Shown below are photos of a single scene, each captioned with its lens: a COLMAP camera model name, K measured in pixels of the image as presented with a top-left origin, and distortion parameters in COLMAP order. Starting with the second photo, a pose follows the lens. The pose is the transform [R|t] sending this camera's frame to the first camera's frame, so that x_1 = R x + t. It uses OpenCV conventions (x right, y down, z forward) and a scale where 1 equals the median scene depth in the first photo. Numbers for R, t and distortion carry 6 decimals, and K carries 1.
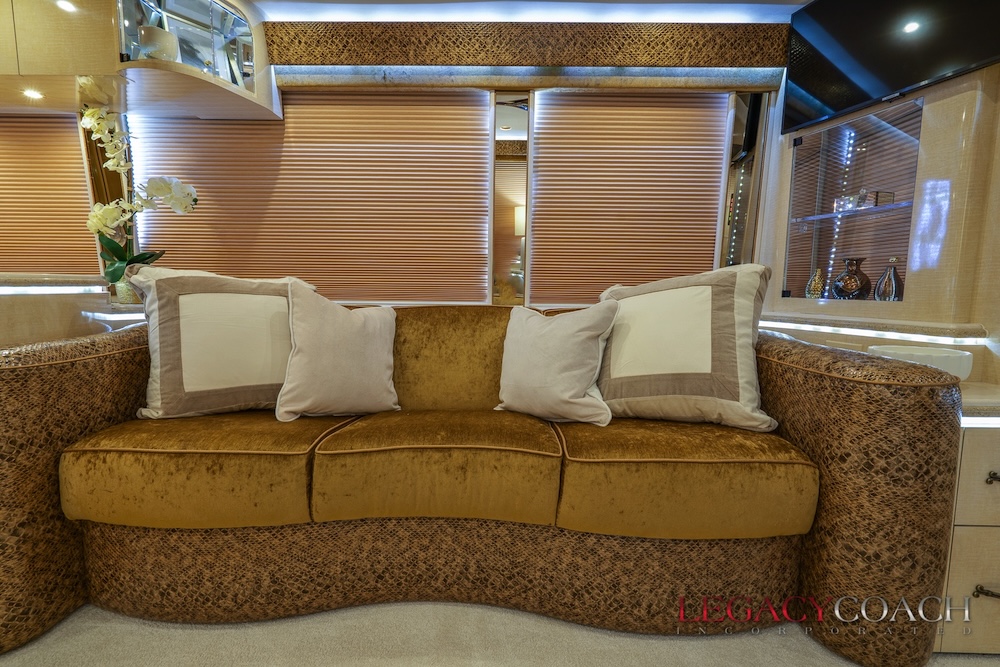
lens RADIAL K [[452.3, 0, 500.0], [0, 452.3, 333.5], [0, 0, 1]] dist [-0.002504, -0.000547]
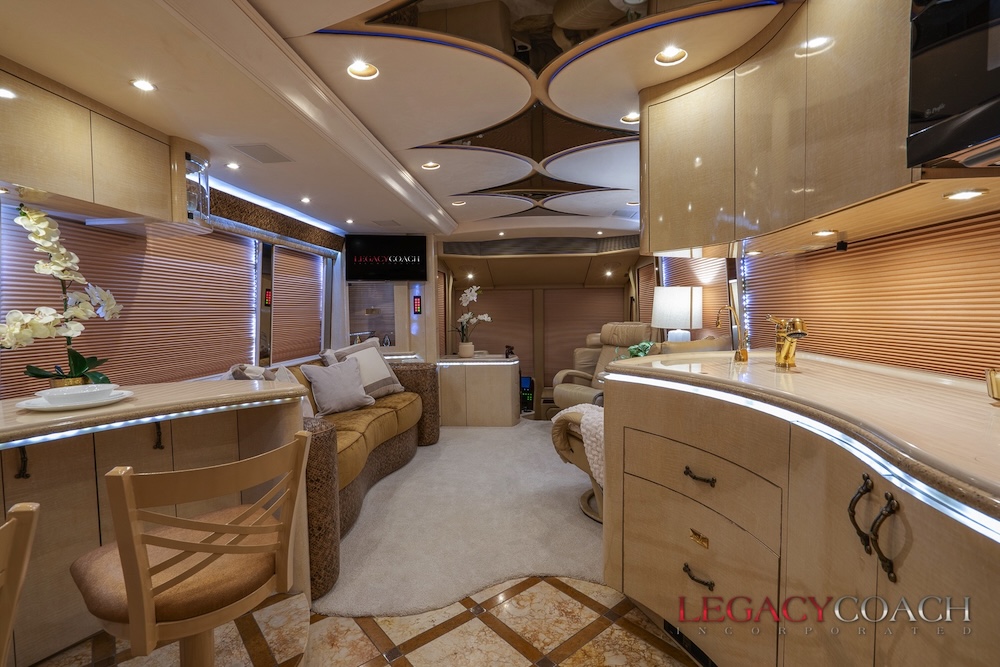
lens RADIAL K [[452.3, 0, 500.0], [0, 452.3, 333.5], [0, 0, 1]] dist [-0.002504, -0.000547]
pose [[0.046323, -0.066135, 0.996735, -1.692632], [0.120693, 0.990867, 0.060136, -0.194711], [-0.991608, 0.117514, 0.053882, 0.070988]]
